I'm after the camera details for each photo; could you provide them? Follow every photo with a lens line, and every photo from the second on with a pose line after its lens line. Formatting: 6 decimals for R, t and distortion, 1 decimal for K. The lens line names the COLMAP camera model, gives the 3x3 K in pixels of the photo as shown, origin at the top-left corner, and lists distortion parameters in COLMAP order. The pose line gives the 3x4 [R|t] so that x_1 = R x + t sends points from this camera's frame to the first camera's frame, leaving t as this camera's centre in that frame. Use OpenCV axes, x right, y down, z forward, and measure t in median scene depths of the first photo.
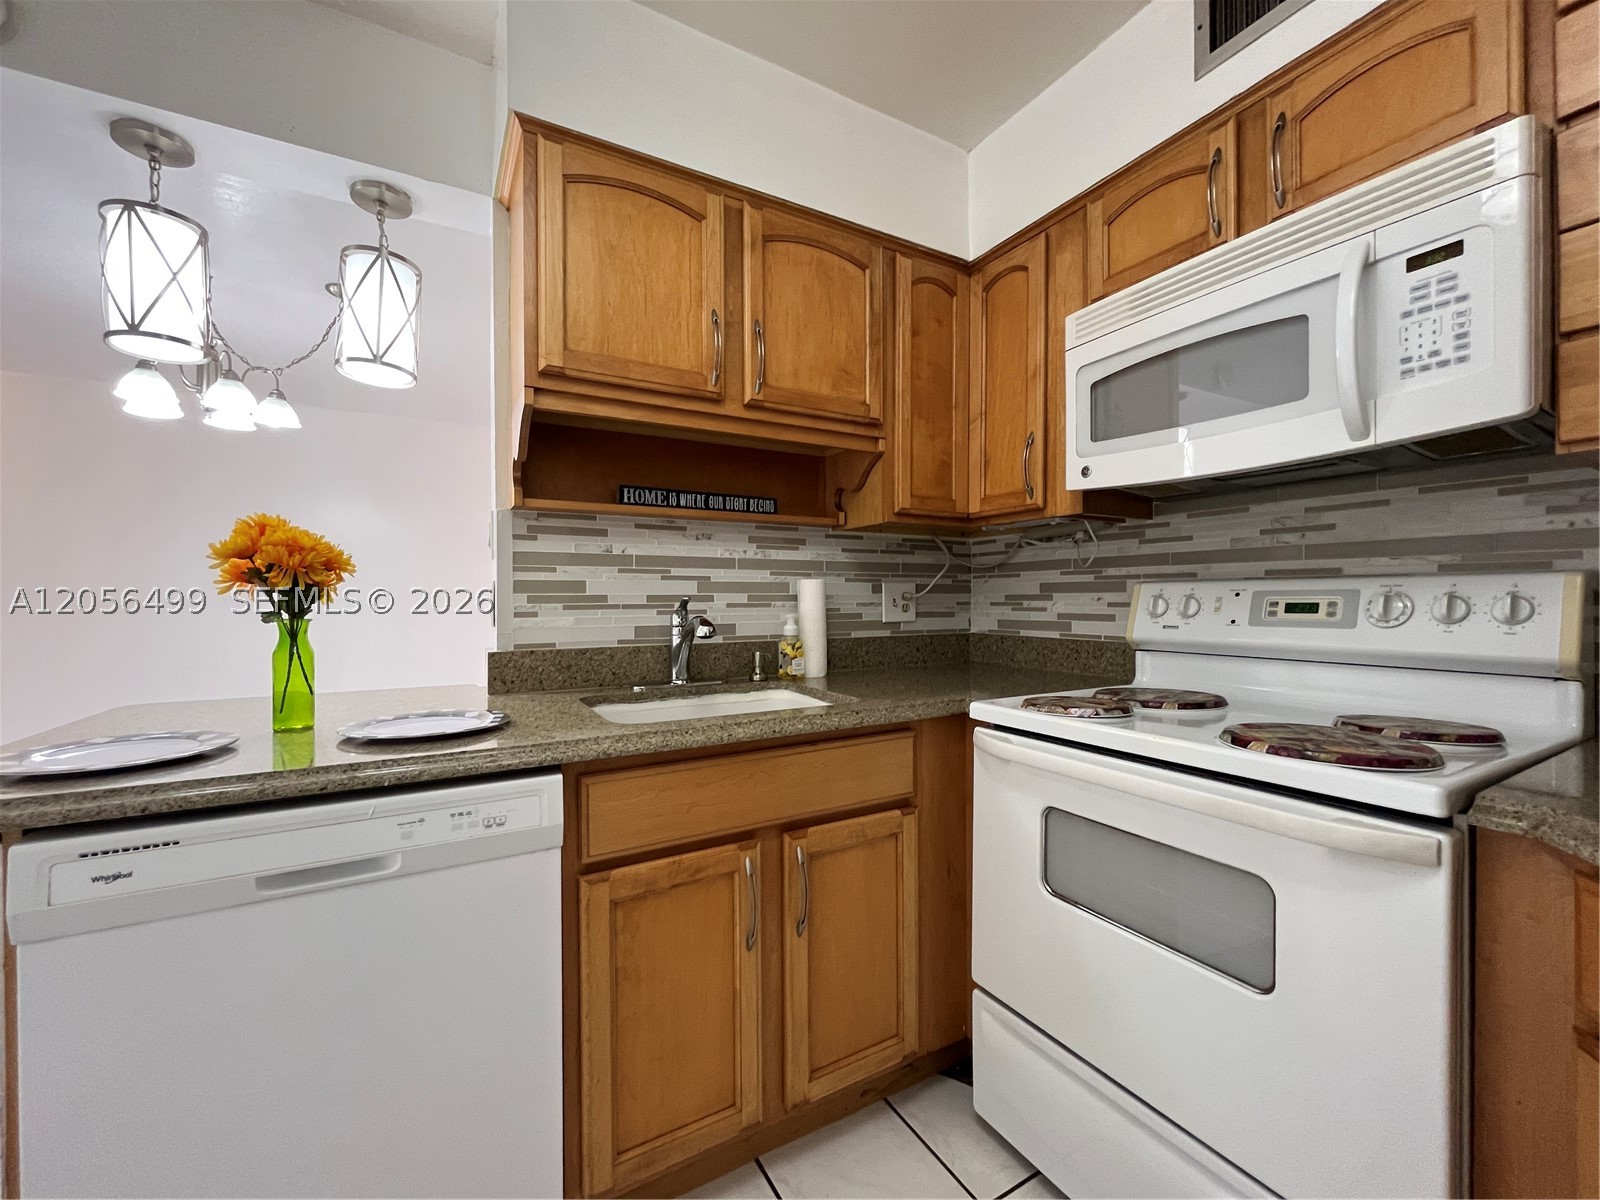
lens RADIAL K [[644.6, 0, 796.6], [0, 644.6, 601.2], [0, 0, 1]] dist [-0.001075, 0.000143]
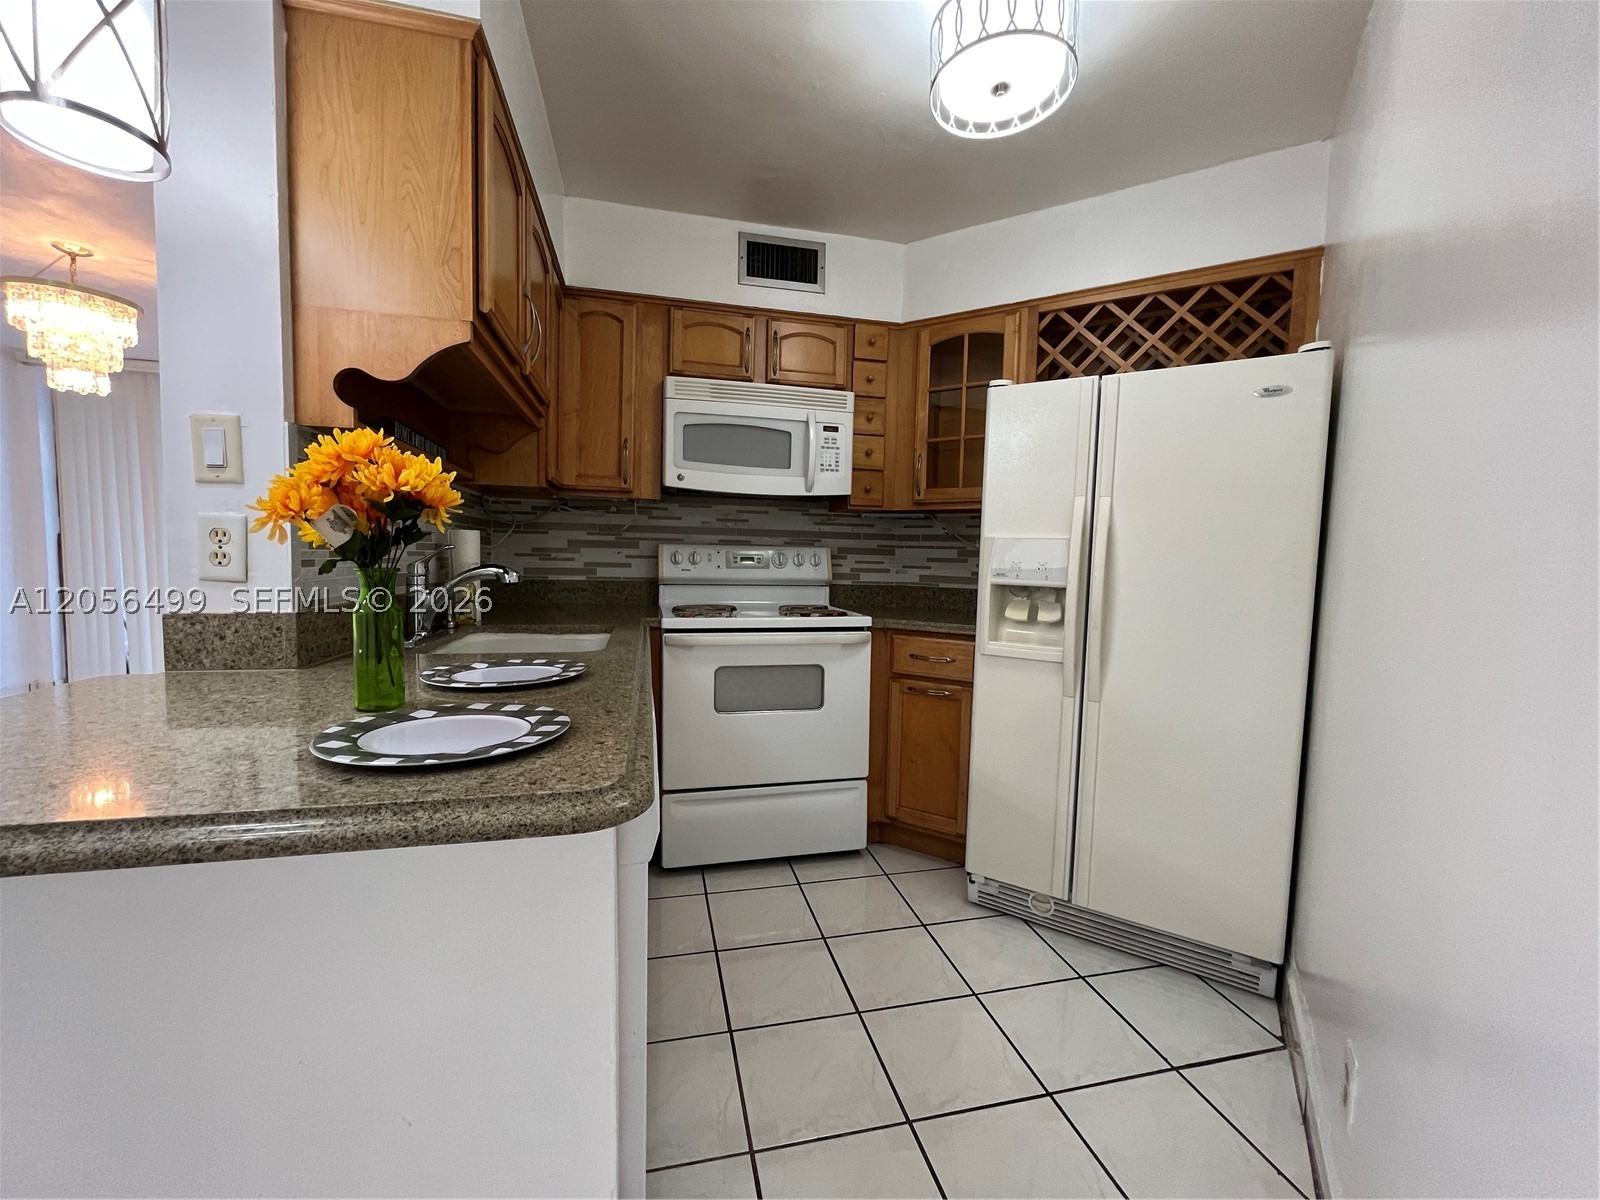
lens RADIAL K [[644.6, 0, 794.6], [0, 644.6, 600.6], [0, 0, 1]] dist [-0.001075, 0.000143]
pose [[0.290665, -0.054067, 0.955296, -1.072753], [-0.017686, 0.997928, 0.061861, 0.009985], [-0.956661, -0.034876, 0.289107, 0.220716]]
